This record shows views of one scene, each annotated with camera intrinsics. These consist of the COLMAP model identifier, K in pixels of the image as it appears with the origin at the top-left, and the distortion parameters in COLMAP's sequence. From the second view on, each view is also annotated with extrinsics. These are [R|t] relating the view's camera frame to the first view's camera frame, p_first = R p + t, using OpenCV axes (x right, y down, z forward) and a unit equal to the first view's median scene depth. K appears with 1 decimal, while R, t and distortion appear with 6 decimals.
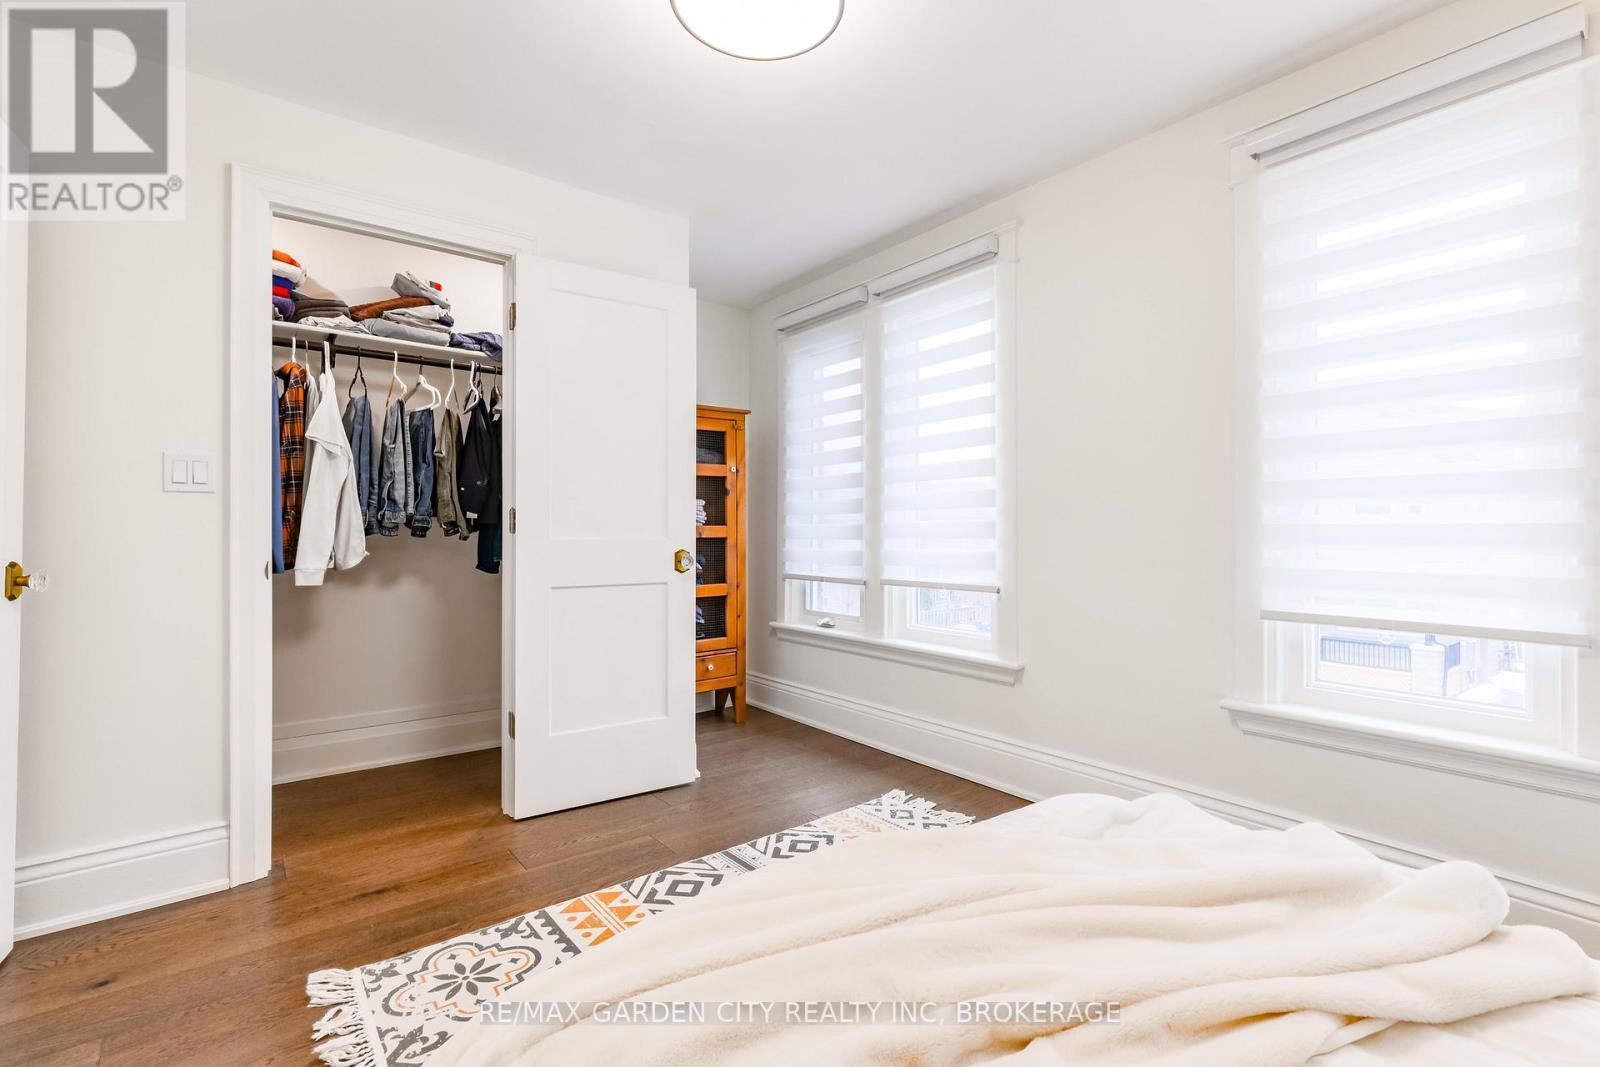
lens RADIAL K [[735.0, 0, 795.2], [0, 735.0, 536.2], [0, 0, 1]] dist [0.004654, 0.000096]
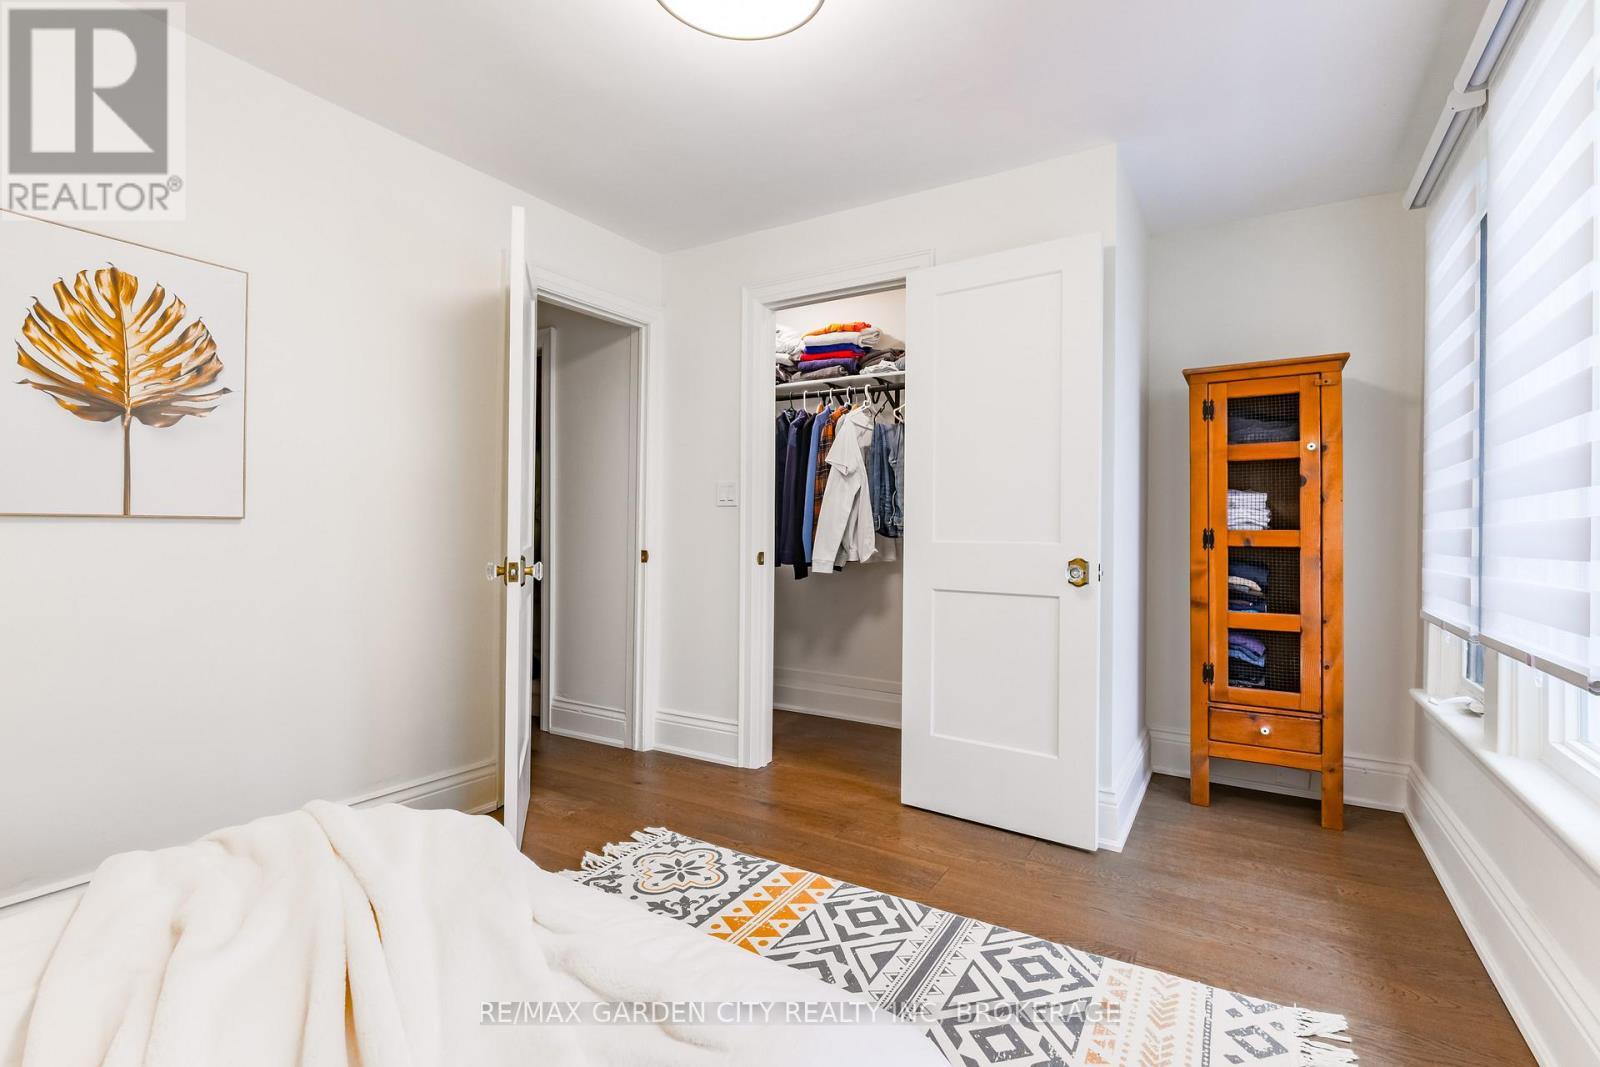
lens RADIAL K [[735.0, 0, 805.2], [0, 735.0, 530.3], [0, 0, 1]] dist [0.004654, 0.000096]
pose [[0.350907, 0.005442, -0.936394, 0.619684], [-0.018385, 0.999830, -0.001079, -0.007888], [0.936230, 0.017594, 0.350948, 0.529087]]
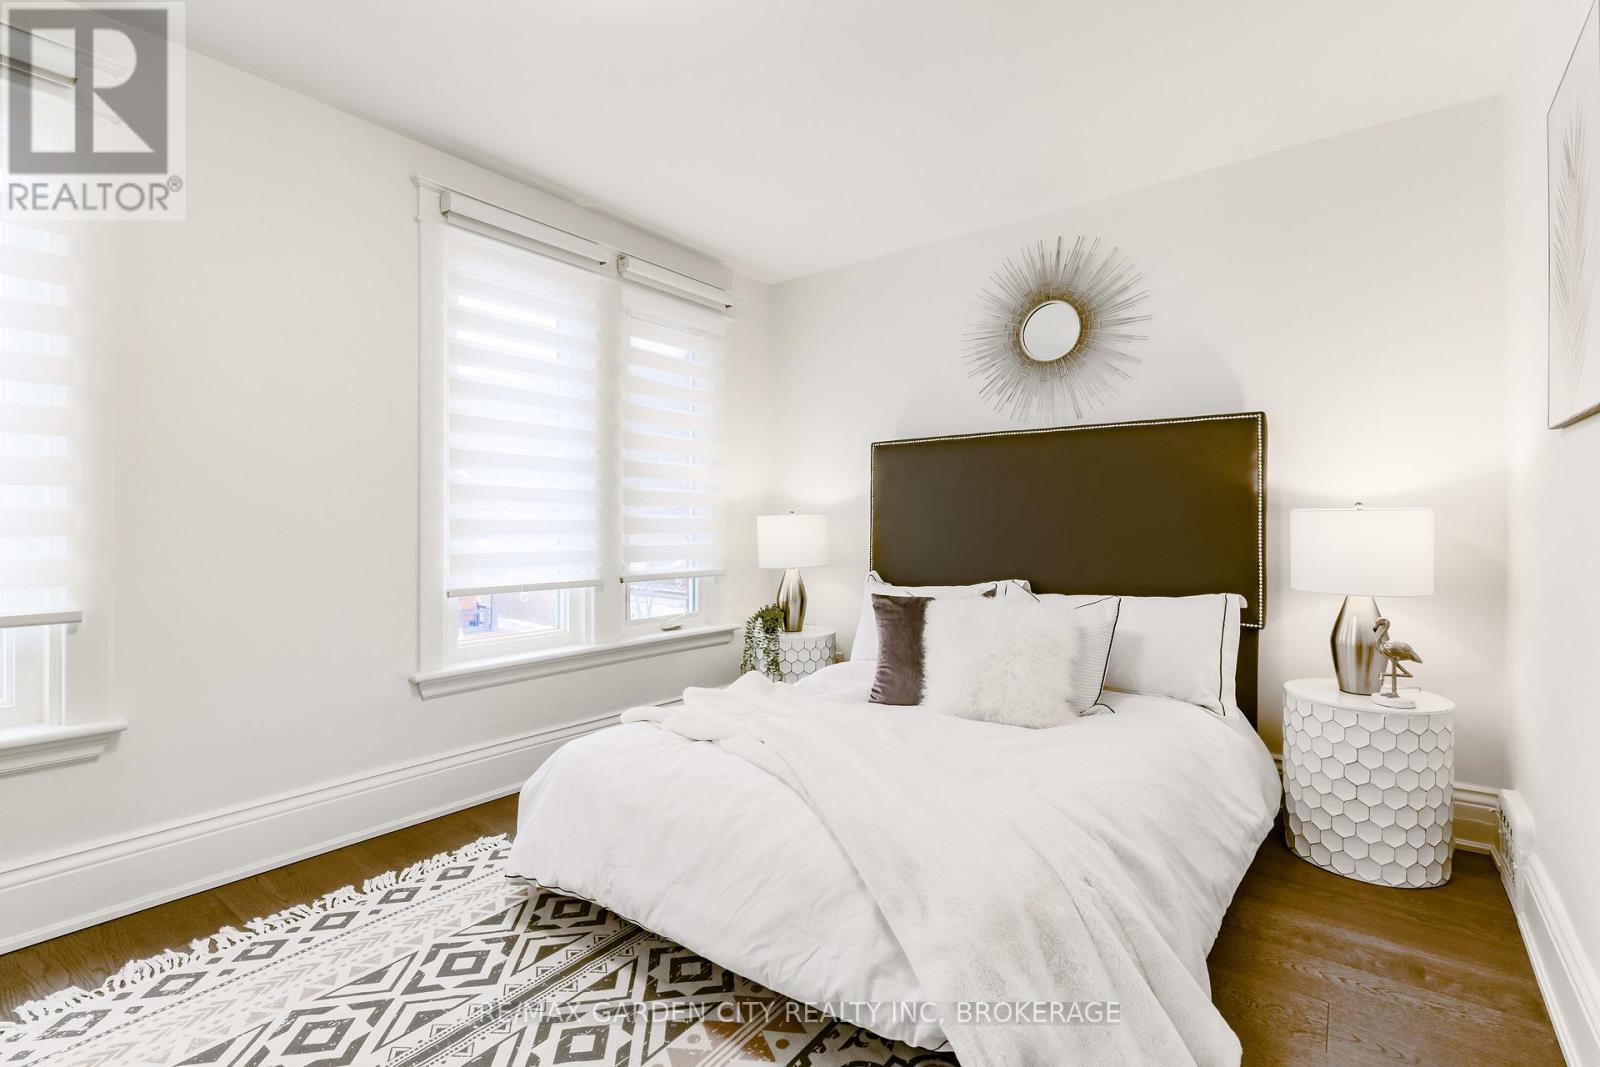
lens RADIAL K [[735.0, 0, 784.9], [0, 735.0, 523.4], [0, 0, 1]] dist [0.004654, 0.000096]
pose [[-0.241397, -0.004929, 0.970414, -0.605046], [-0.005917, 0.999976, 0.003608, -0.015394], [-0.970408, -0.004871, -0.241421, 0.684285]]
